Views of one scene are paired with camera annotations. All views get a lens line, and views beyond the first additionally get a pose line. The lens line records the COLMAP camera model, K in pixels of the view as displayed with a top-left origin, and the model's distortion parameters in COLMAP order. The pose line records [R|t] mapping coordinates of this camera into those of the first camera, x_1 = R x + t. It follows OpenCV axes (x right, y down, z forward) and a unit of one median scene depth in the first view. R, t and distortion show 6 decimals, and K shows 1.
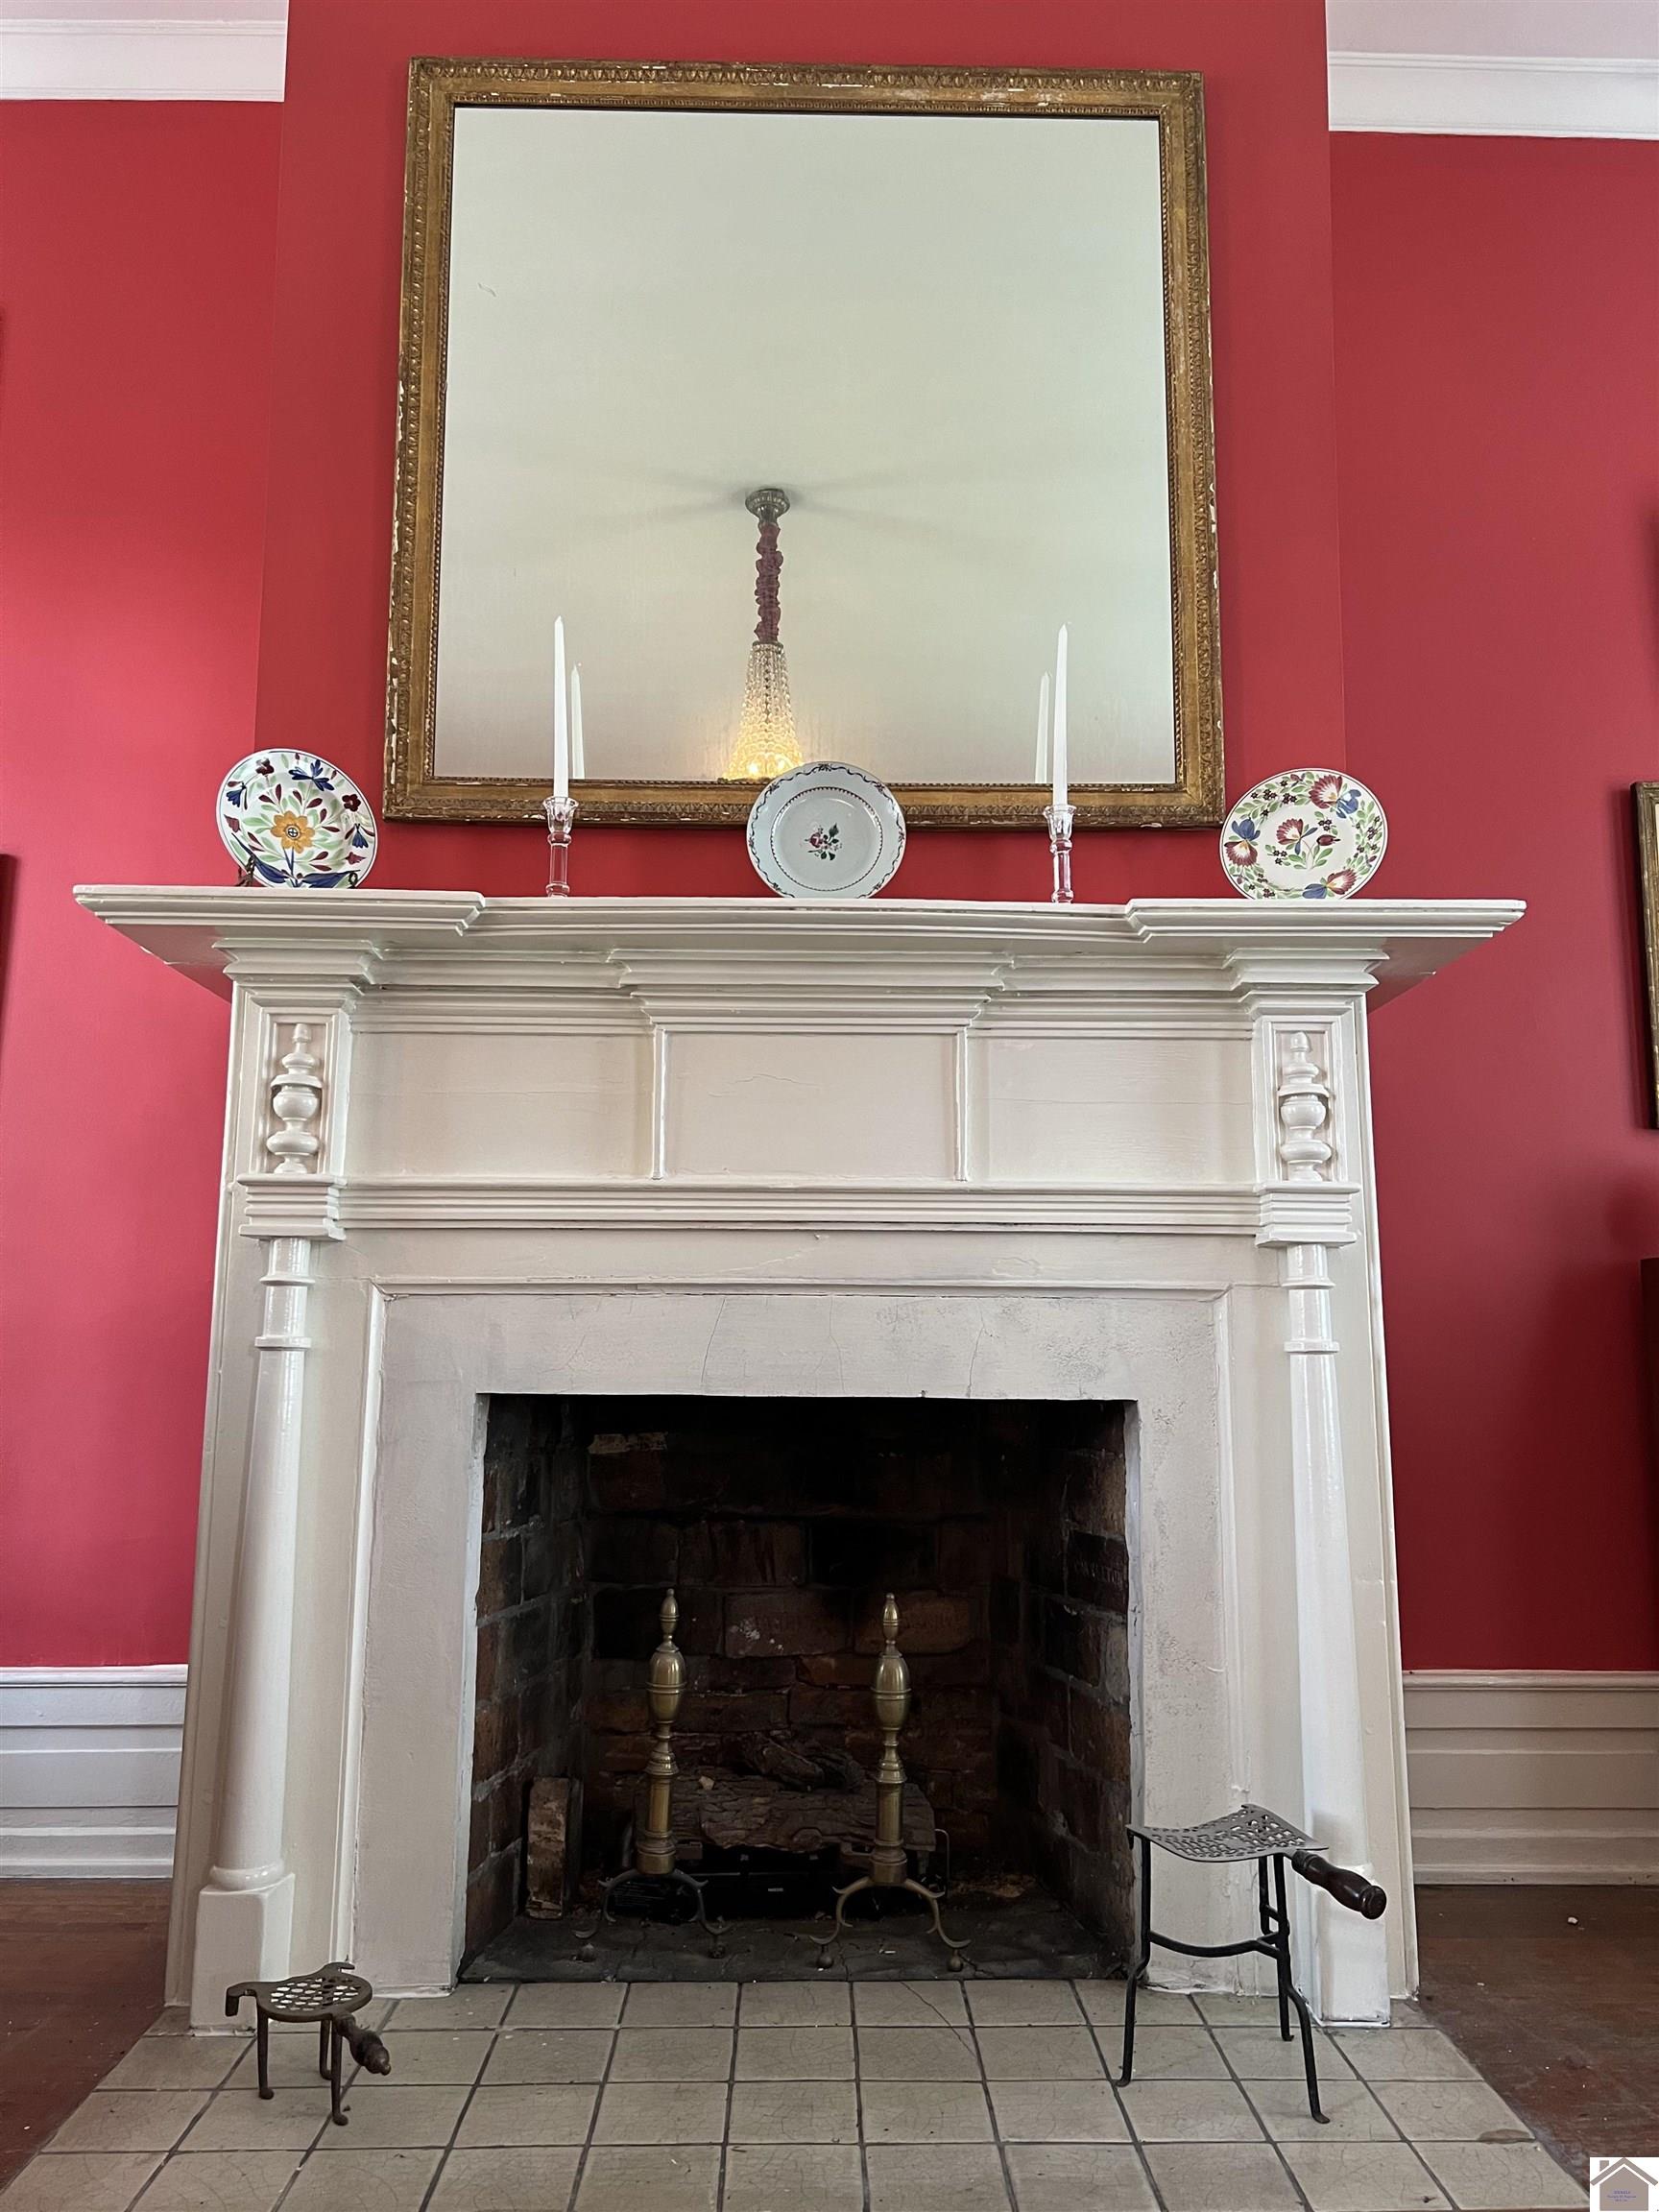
lens RADIAL K [[1679.5, 0, 829.5], [0, 1679.5, 1106.0], [0, 0, 1]] dist [0.049763, -0.058939]
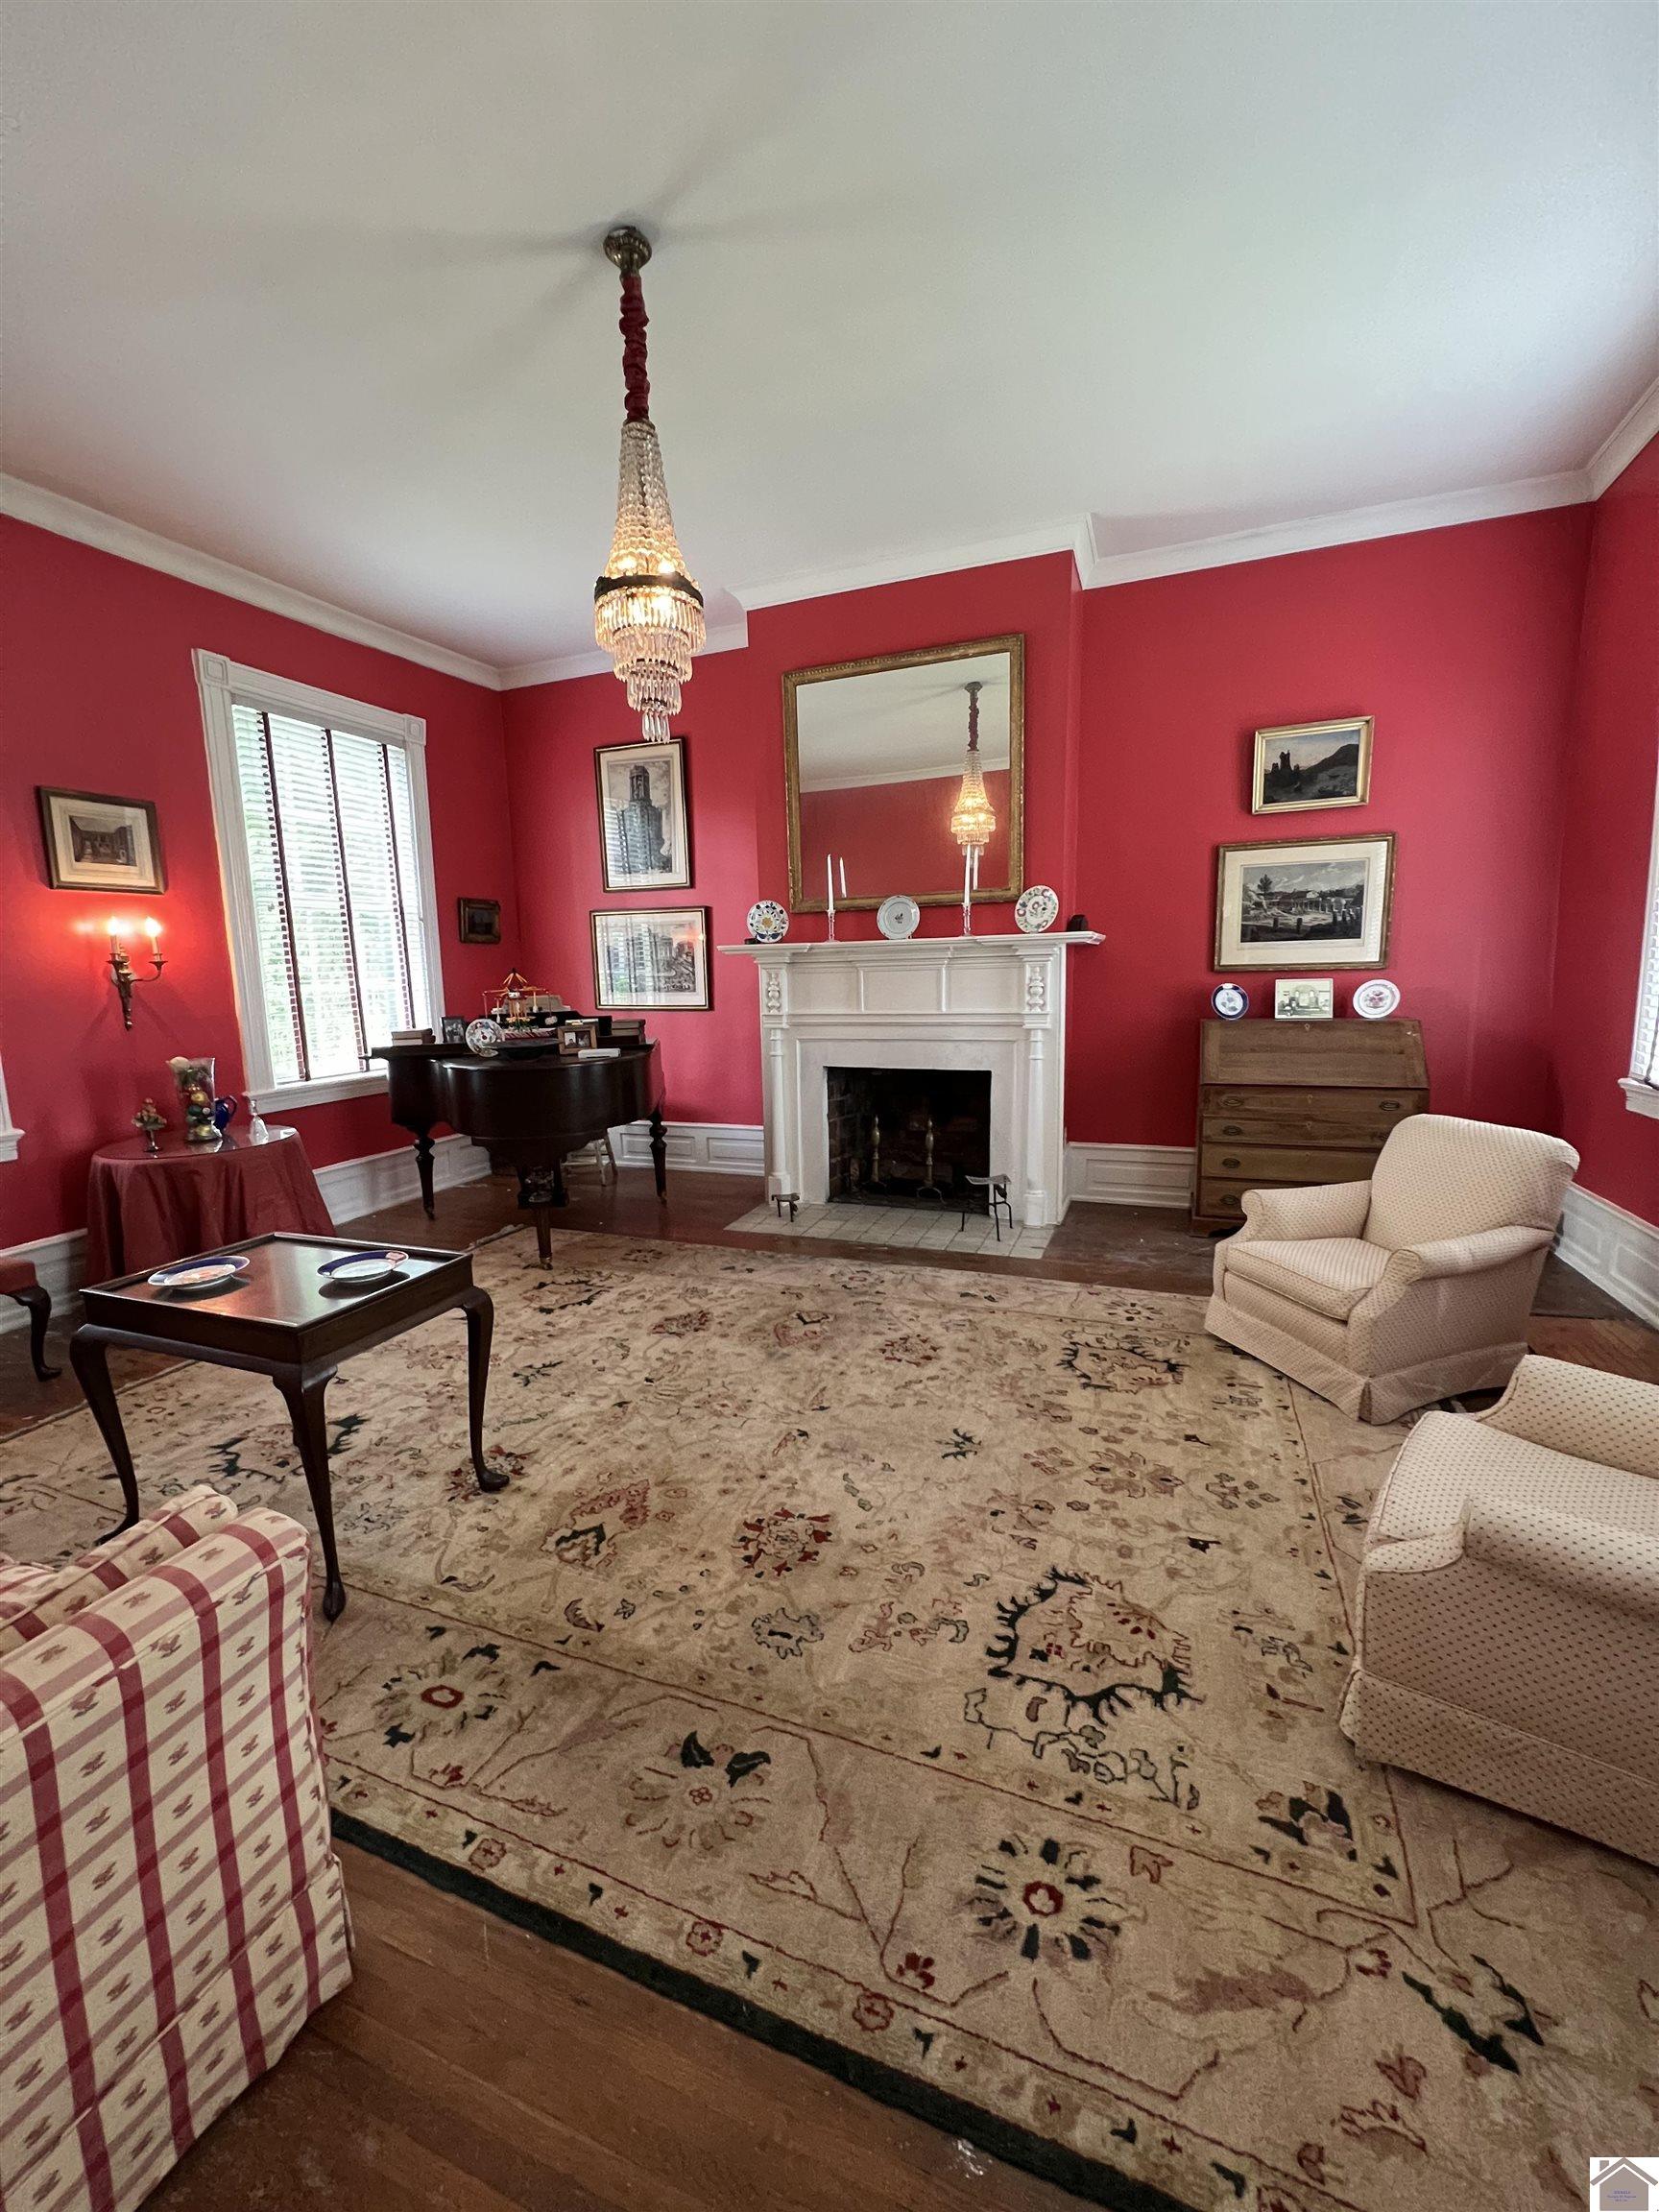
lens RADIAL K [[893.8, 0, 829.5], [0, 893.8, 1106.0], [0, 0, 1]] dist [-0.001099, 0.000326]
pose [[0.920425, 0.032949, -0.389529, 0.614435], [0.086692, 0.954427, 0.285577, -0.332386], [0.381186, -0.296622, 0.875621, -0.841552]]
